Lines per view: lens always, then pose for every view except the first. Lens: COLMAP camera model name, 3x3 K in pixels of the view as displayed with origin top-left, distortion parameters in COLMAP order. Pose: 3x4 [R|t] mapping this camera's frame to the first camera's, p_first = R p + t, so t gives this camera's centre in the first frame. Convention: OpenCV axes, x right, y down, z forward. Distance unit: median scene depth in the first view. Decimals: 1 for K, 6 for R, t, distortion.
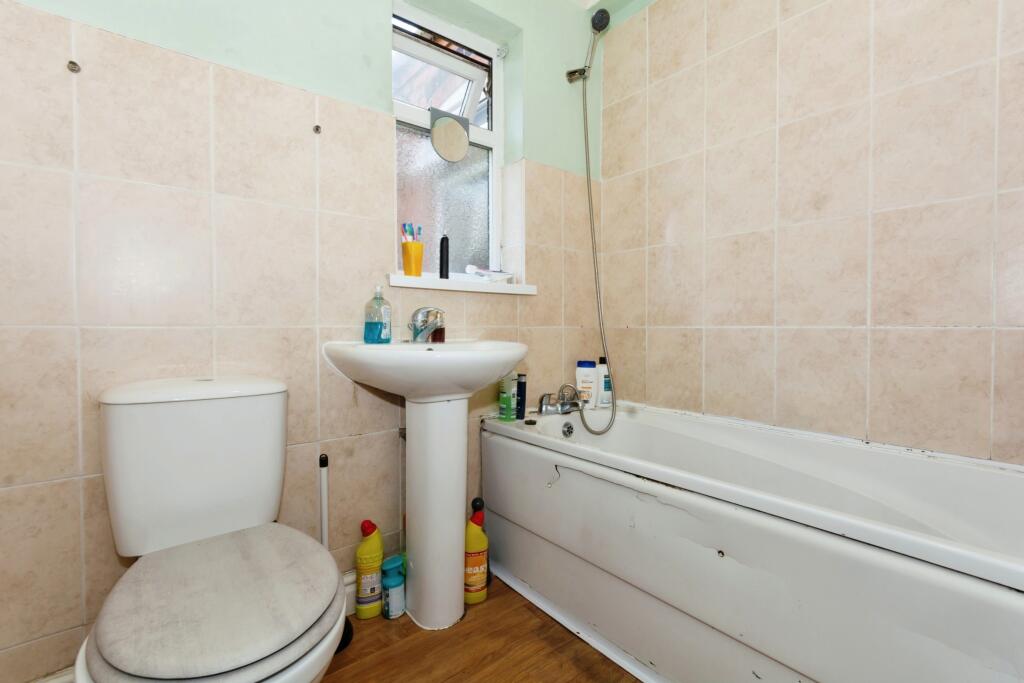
lens RADIAL K [[470.1, 0, 511.2], [0, 470.1, 334.0], [0, 0, 1]] dist [0.002596, -0.000438]
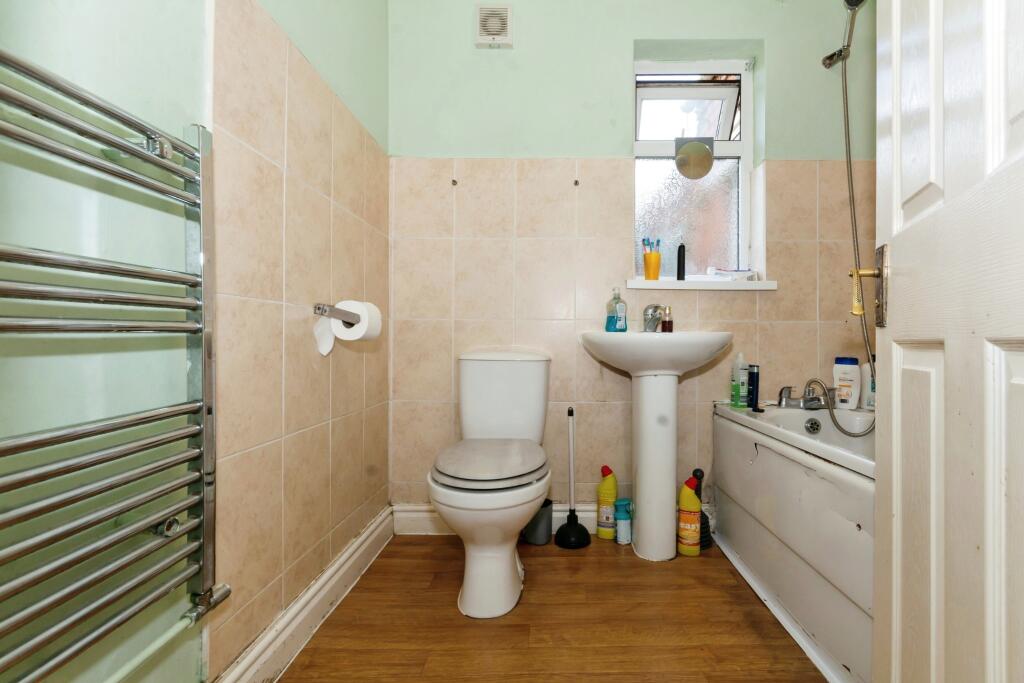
lens RADIAL K [[470.1, 0, 519.6], [0, 470.1, 339.7], [0, 0, 1]] dist [0.002596, -0.000438]
pose [[0.746773, 0.004086, -0.665066, 0.379436], [-0.021606, 0.999602, -0.018120, 0.067458], [0.664728, 0.027901, 0.746564, -0.158728]]
